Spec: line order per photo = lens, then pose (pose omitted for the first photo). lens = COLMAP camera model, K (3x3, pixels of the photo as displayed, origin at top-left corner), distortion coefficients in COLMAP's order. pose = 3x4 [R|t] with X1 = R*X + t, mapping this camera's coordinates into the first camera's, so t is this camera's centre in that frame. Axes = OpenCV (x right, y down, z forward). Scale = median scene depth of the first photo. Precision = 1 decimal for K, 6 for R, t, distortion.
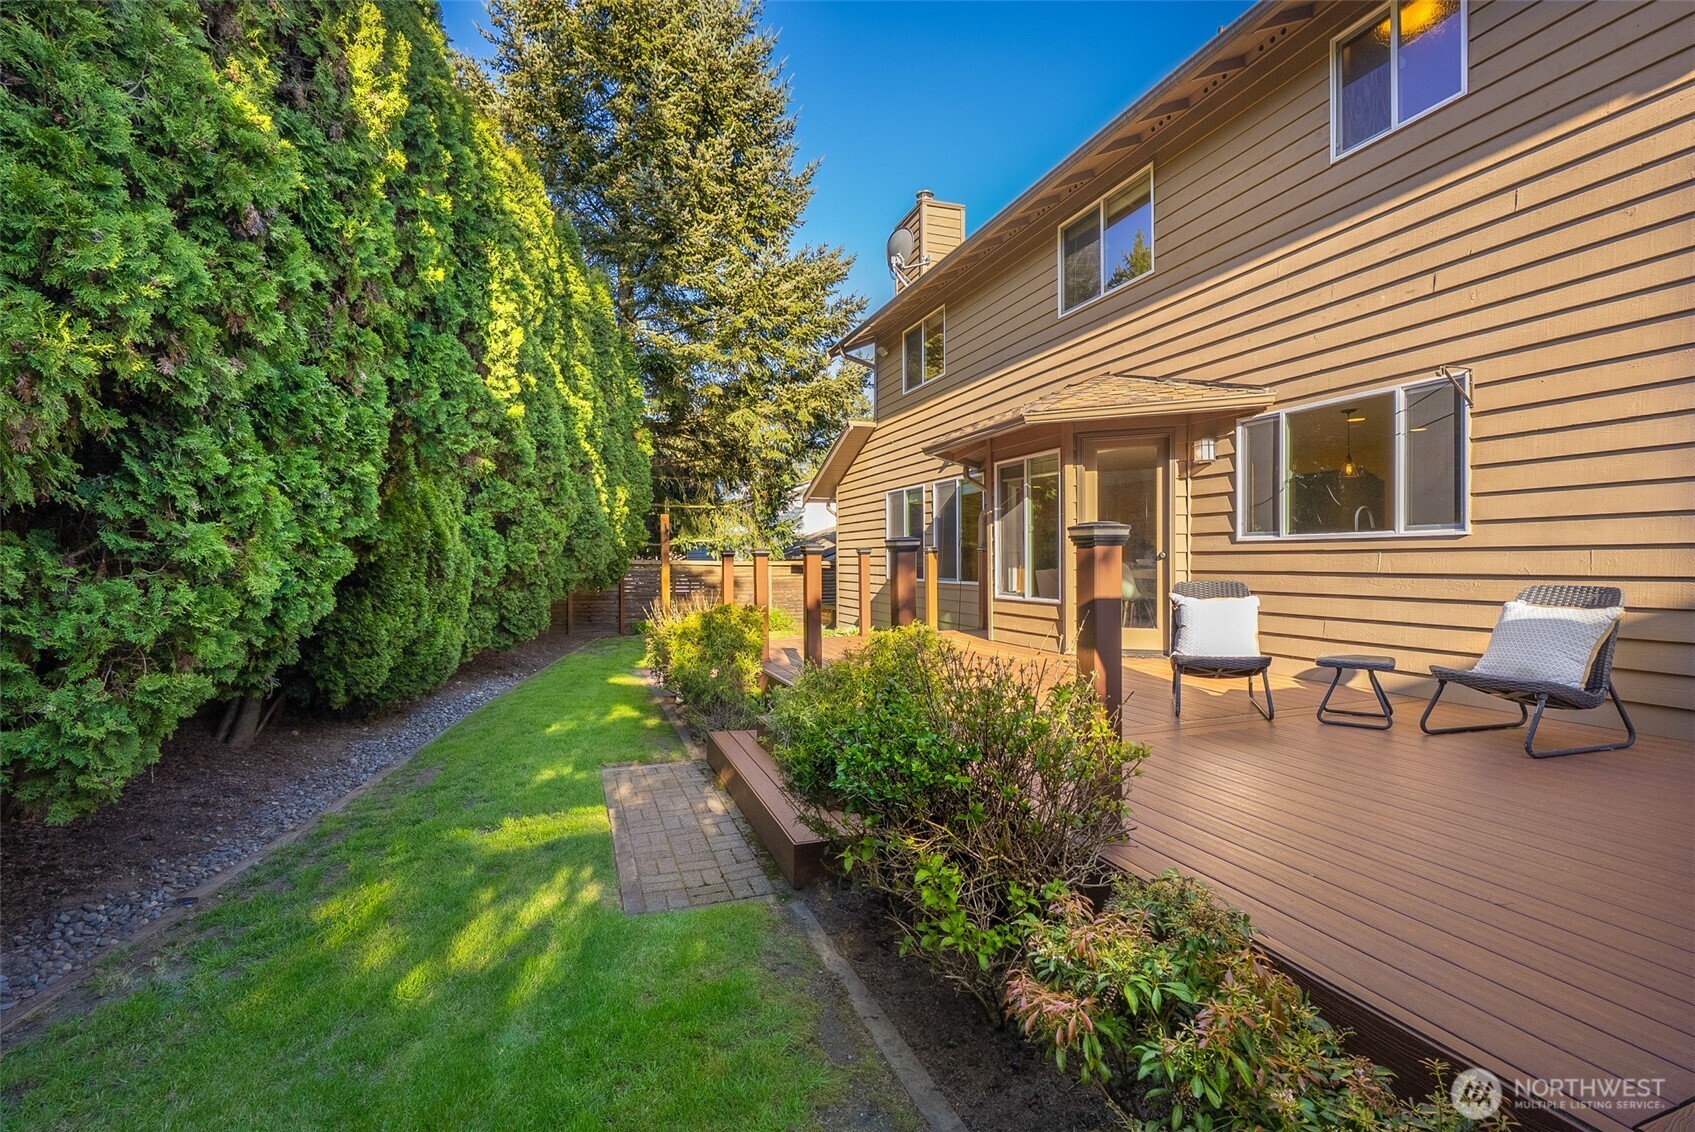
lens RADIAL K [[797.6, 0, 845.2], [0, 797.6, 558.9], [0, 0, 1]] dist [-0.004839, -0.000396]
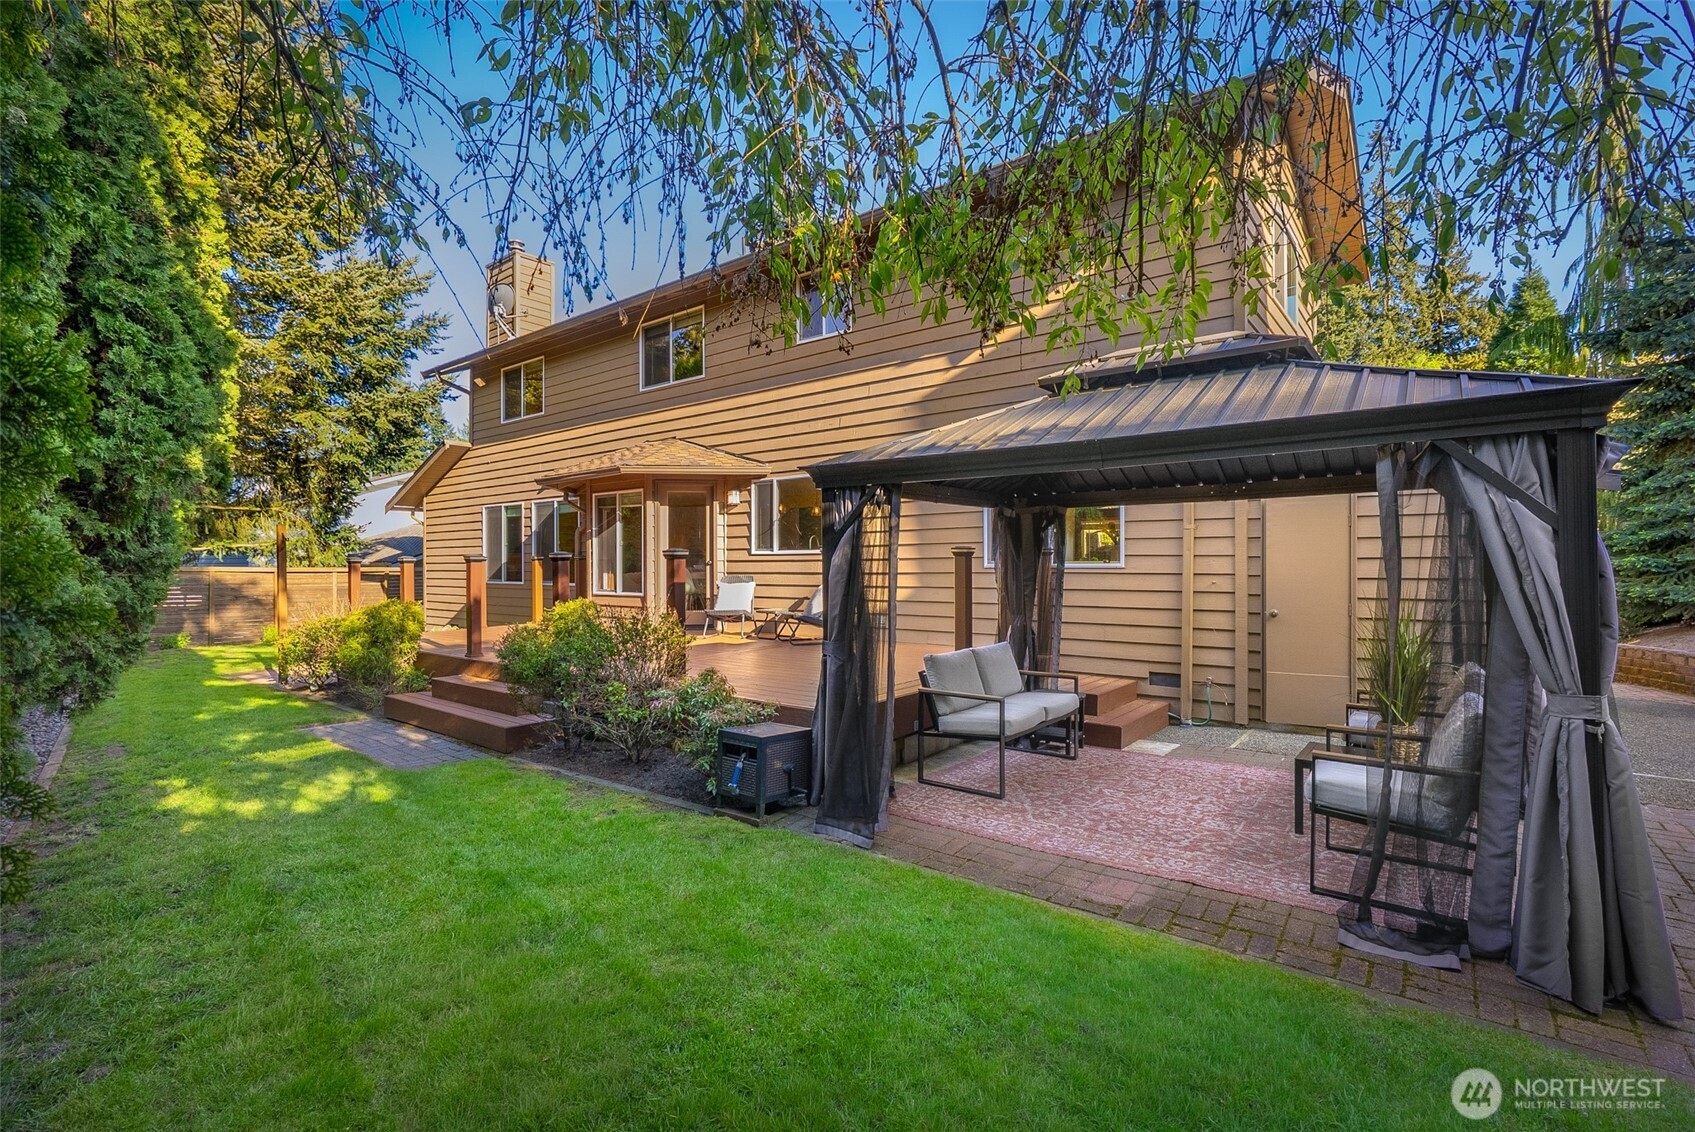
lens RADIAL K [[797.6, 0, 848.8], [0, 797.6, 561.8], [0, 0, 1]] dist [-0.004839, -0.000396]
pose [[0.859279, 0.000599, 0.511507, -0.106068], [0.001386, 0.999993, -0.003499, -0.000277], [-0.511505, 0.003715, 0.859272, -0.308556]]
